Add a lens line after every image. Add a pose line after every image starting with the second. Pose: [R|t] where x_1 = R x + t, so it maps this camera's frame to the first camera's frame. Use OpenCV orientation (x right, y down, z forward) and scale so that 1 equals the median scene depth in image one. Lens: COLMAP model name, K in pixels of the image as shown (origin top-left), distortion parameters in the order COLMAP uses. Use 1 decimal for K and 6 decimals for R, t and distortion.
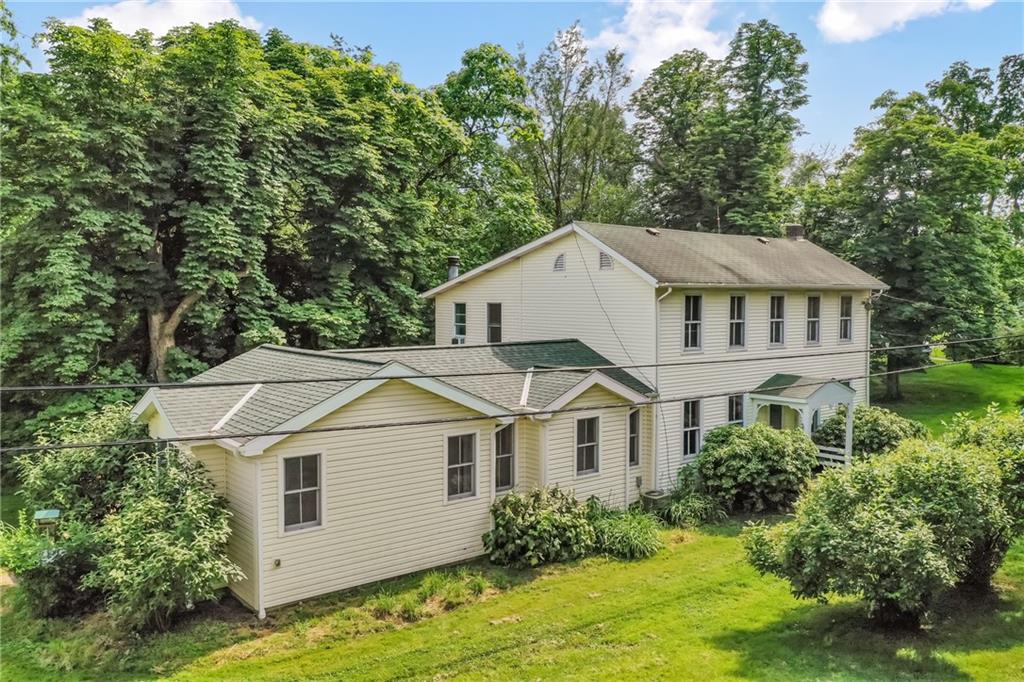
lens RADIAL K [[799.9, 0, 512.0], [0, 799.9, 341.0], [0, 0, 1]] dist [-0.006403, -0.001362]
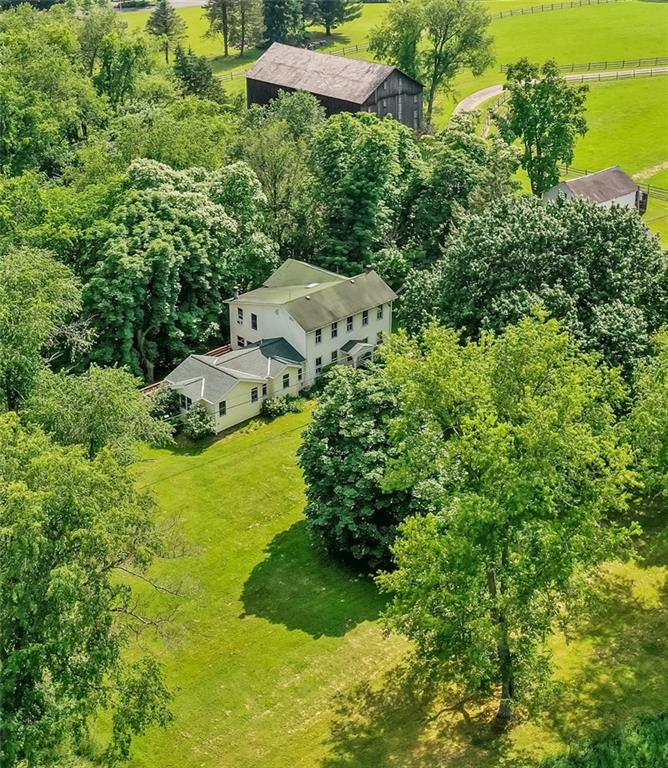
lens RADIAL K [[698.8, 0, 334.0], [0, 698.8, 384.0], [0, 0, 1]] dist [0.000255, 0.000141]
pose [[0.990125, -0.041534, 0.133895, -0.116610], [-0.009863, 0.932099, 0.362068, -1.008874], [-0.139841, -0.359813, 0.922485, -1.968975]]
